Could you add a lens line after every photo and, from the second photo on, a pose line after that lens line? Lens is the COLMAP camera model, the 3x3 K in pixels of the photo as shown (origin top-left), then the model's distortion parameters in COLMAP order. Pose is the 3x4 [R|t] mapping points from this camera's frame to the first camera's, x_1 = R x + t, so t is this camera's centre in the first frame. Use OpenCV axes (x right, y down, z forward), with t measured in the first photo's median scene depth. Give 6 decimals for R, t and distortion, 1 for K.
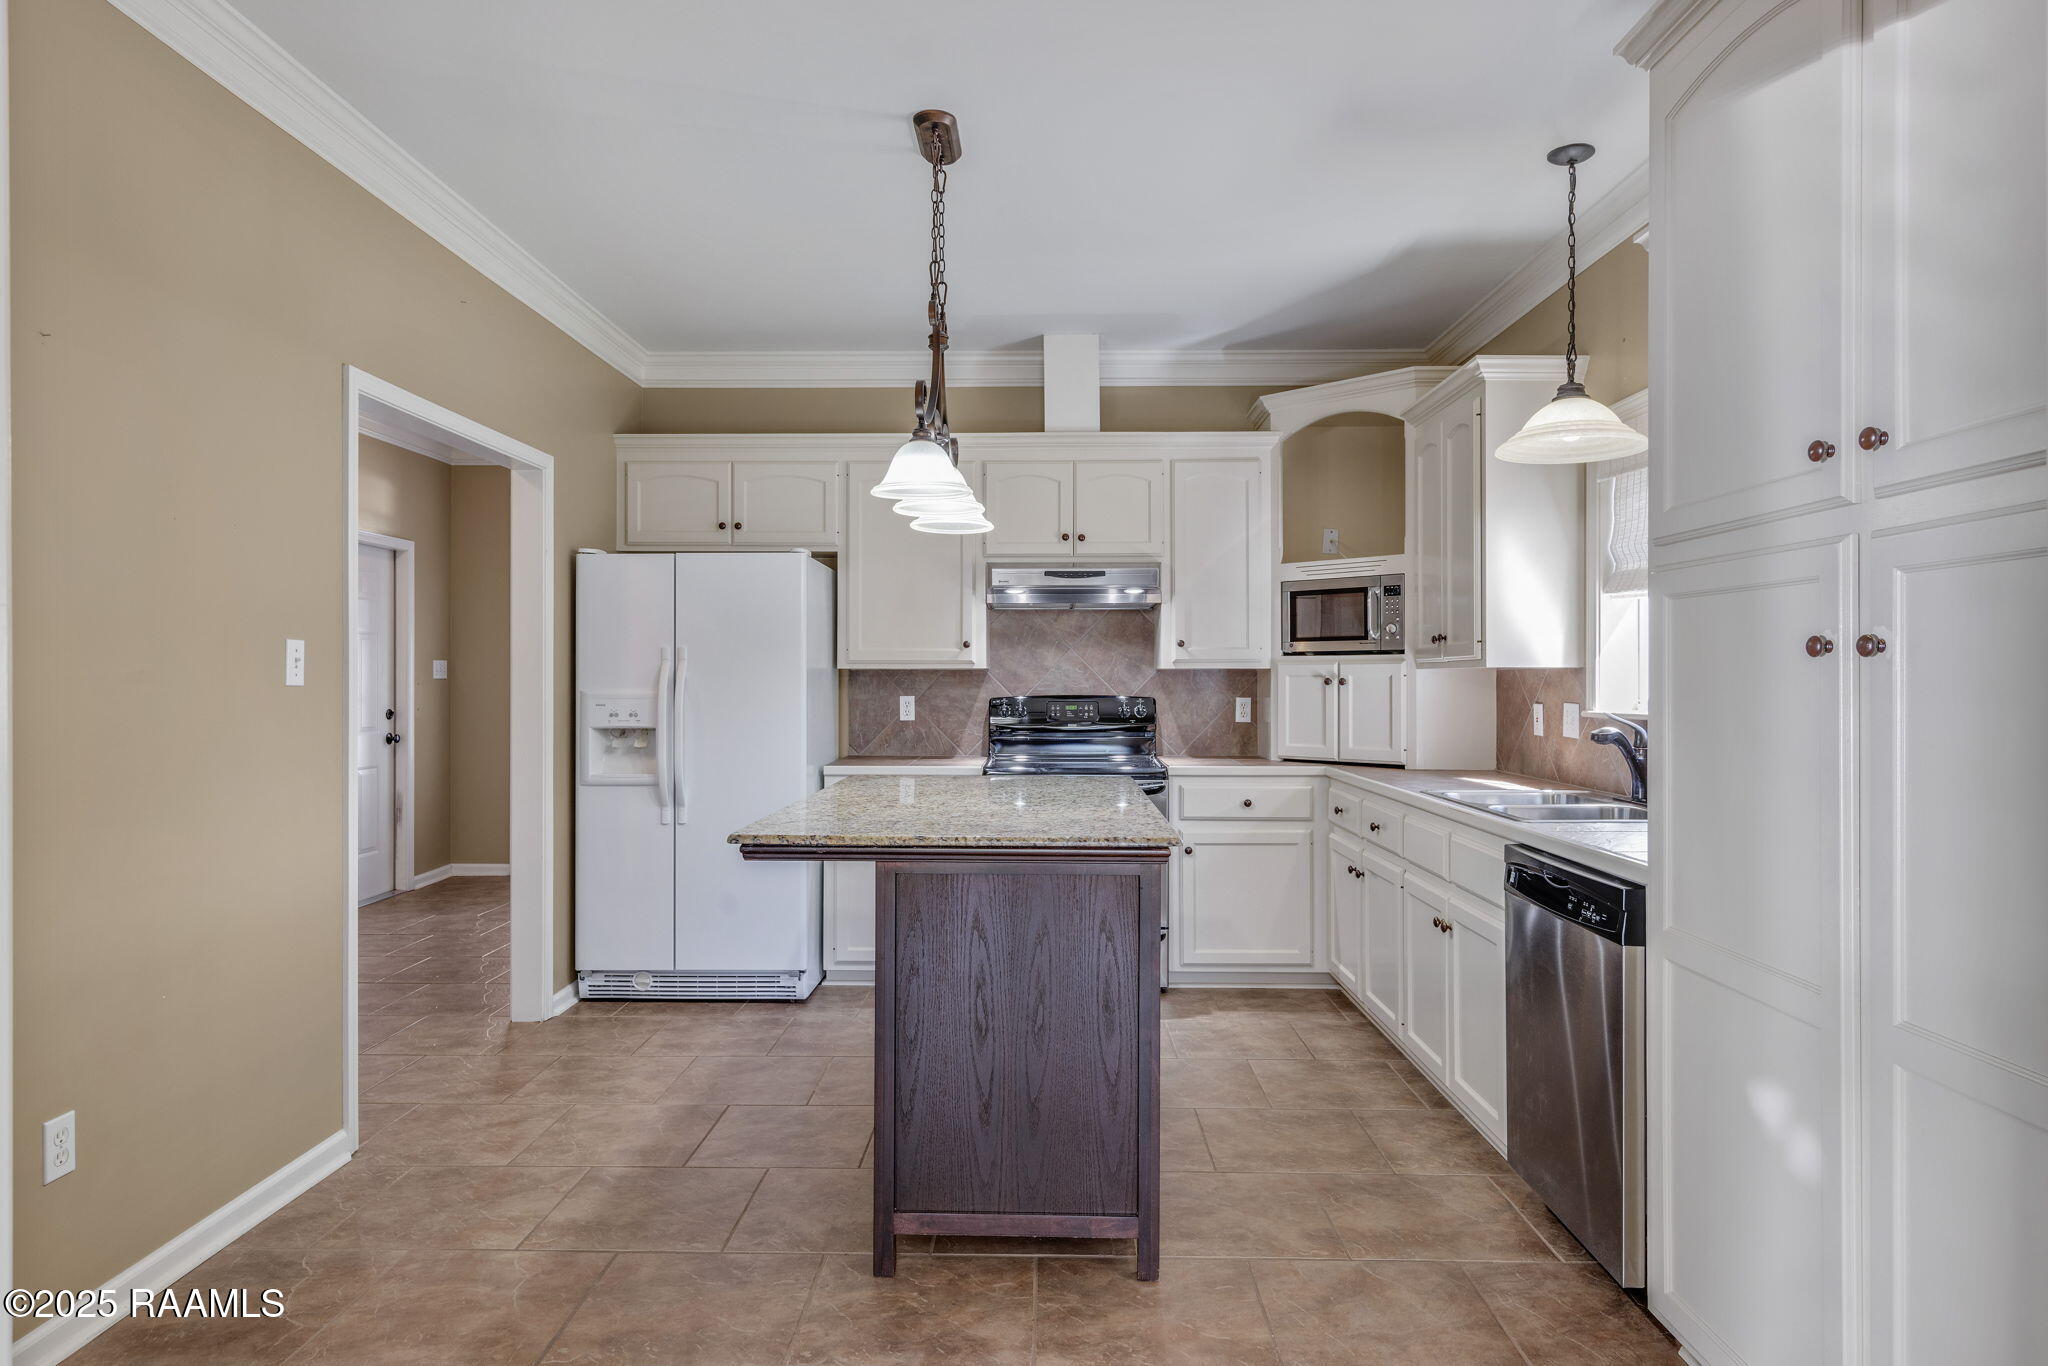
lens RADIAL K [[1215.6, 0, 1007.7], [0, 1215.6, 673.9], [0, 0, 1]] dist [0.001314, 0.000493]
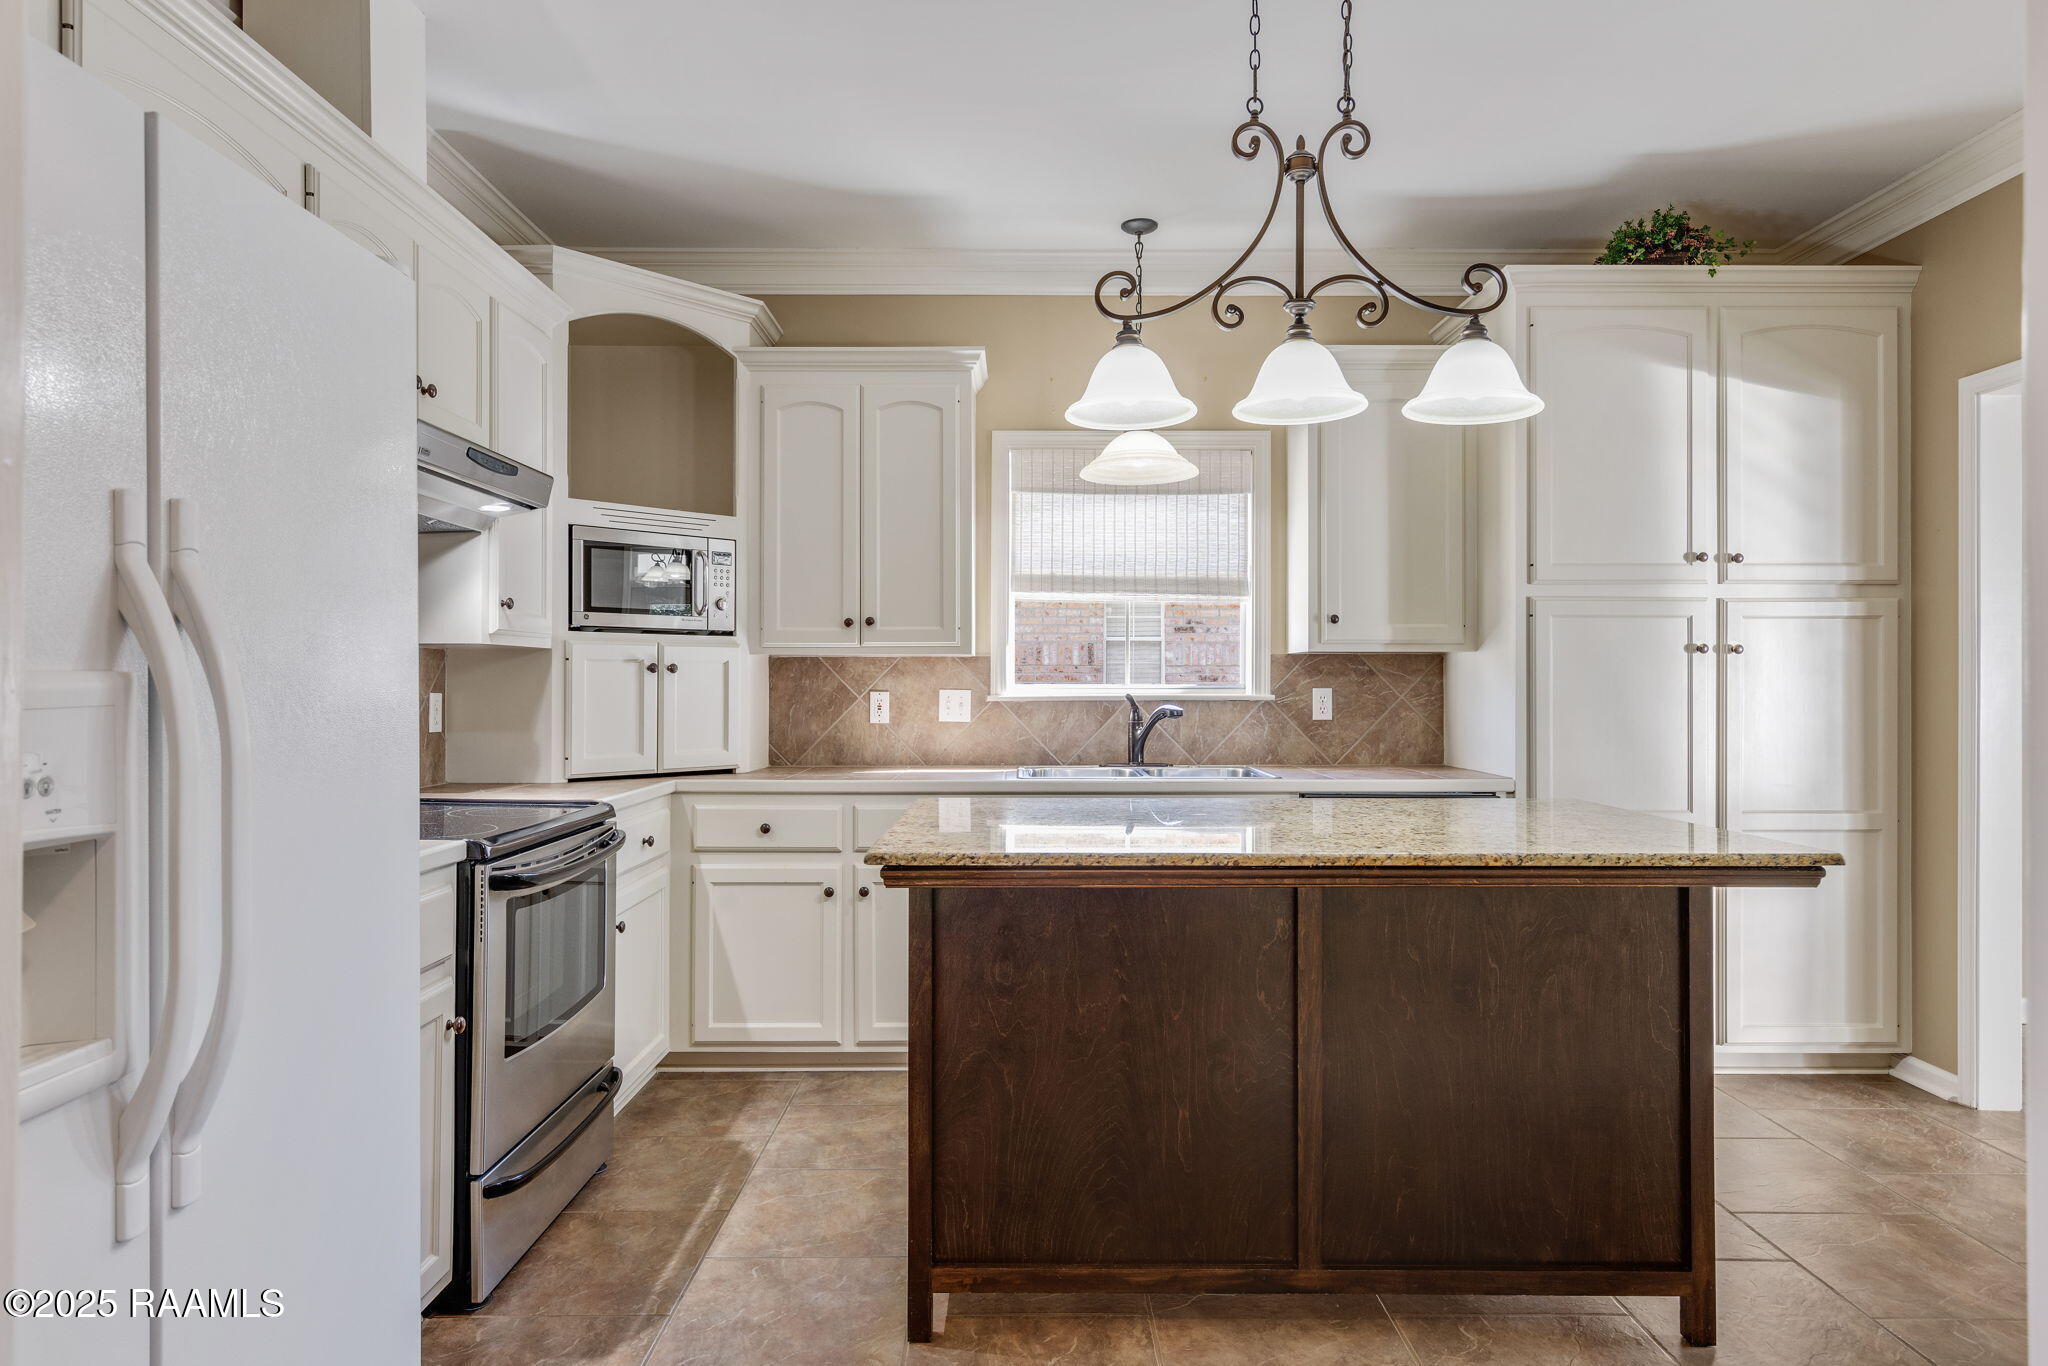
lens RADIAL K [[1234.9, 0, 1024.0], [0, 1234.9, 683.0], [0, 0, 1]] dist [0.000201, -0.000888]
pose [[-0.047358, 0.000535, 0.998878, -0.498978], [-0.002551, 0.999997, -0.000656, 0.015011], [-0.998875, -0.002579, -0.047356, 0.790302]]
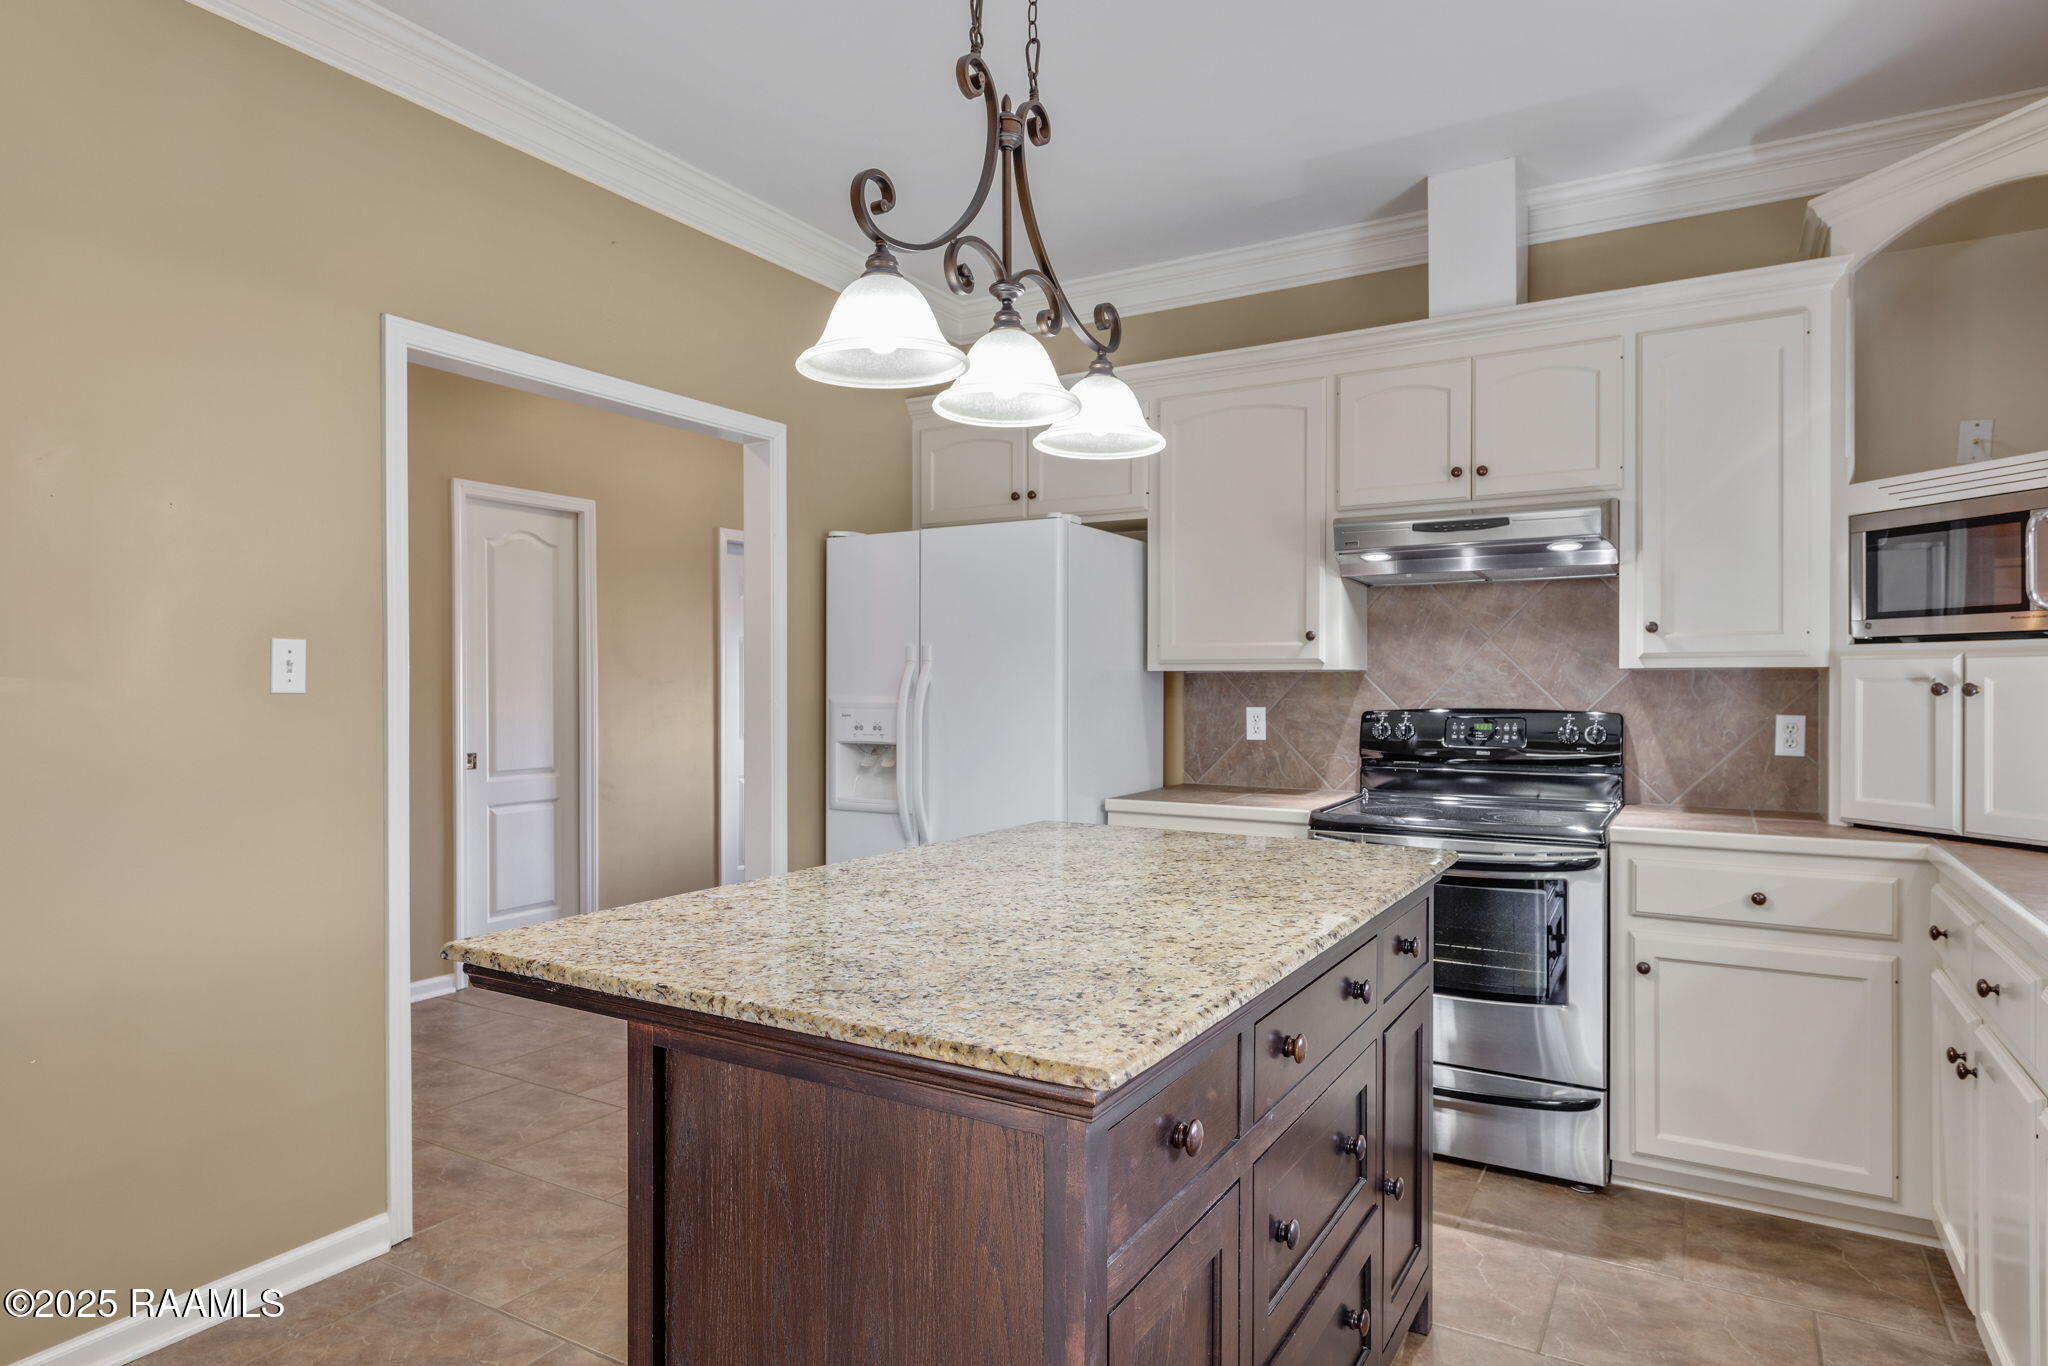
lens RADIAL K [[1183.6, 0, 1007.5], [0, 1183.6, 688.7], [0, 0, 1]] dist [0.005215, -0.000238]
pose [[0.870977, 0.001736, -0.491321, 0.157231], [0.002377, 0.999967, 0.007746, 0.000830], [0.491318, -0.007915, 0.870944, 0.319983]]
